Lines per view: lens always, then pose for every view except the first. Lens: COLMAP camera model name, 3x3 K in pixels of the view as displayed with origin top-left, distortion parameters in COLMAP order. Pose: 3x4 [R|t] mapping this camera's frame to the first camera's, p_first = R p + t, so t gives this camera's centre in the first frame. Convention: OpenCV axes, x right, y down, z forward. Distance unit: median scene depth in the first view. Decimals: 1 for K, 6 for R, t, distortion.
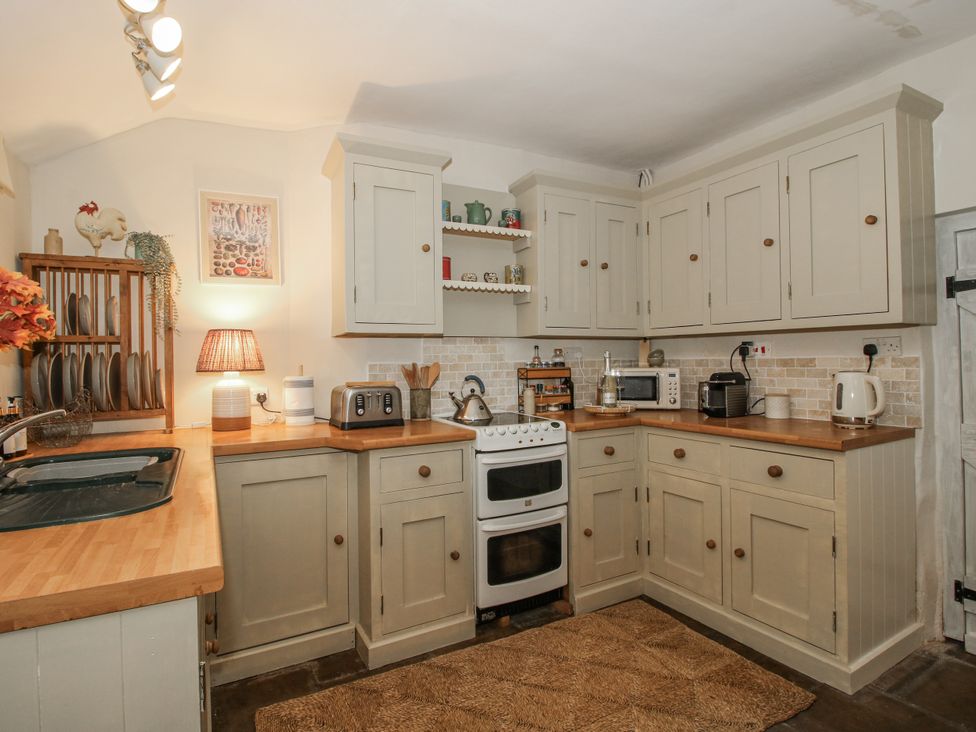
lens RADIAL K [[524.1, 0, 488.7], [0, 524.1, 359.1], [0, 0, 1]] dist [-0.001998, -0.000030]
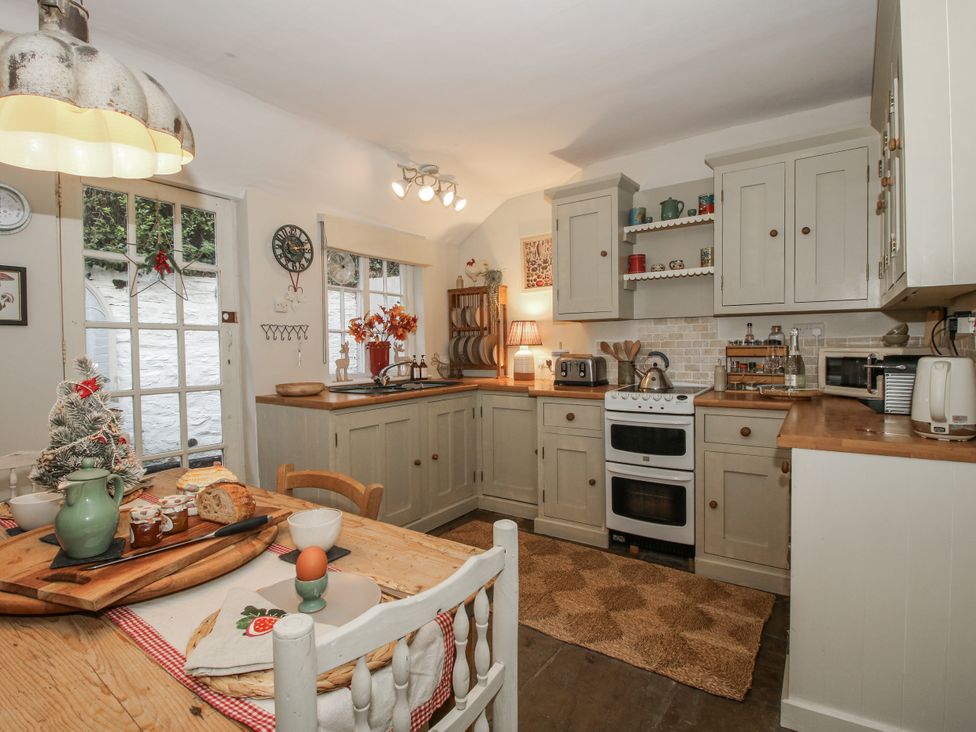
lens RADIAL K [[524.1, 0, 488.7], [0, 524.1, 359.1], [0, 0, 1]] dist [-0.001998, -0.000030]
pose [[0.446688, 0.035349, -0.893991, 0.924140], [0.011635, 0.998905, 0.045310, -0.010551], [0.894614, -0.030641, 0.445787, 0.144138]]
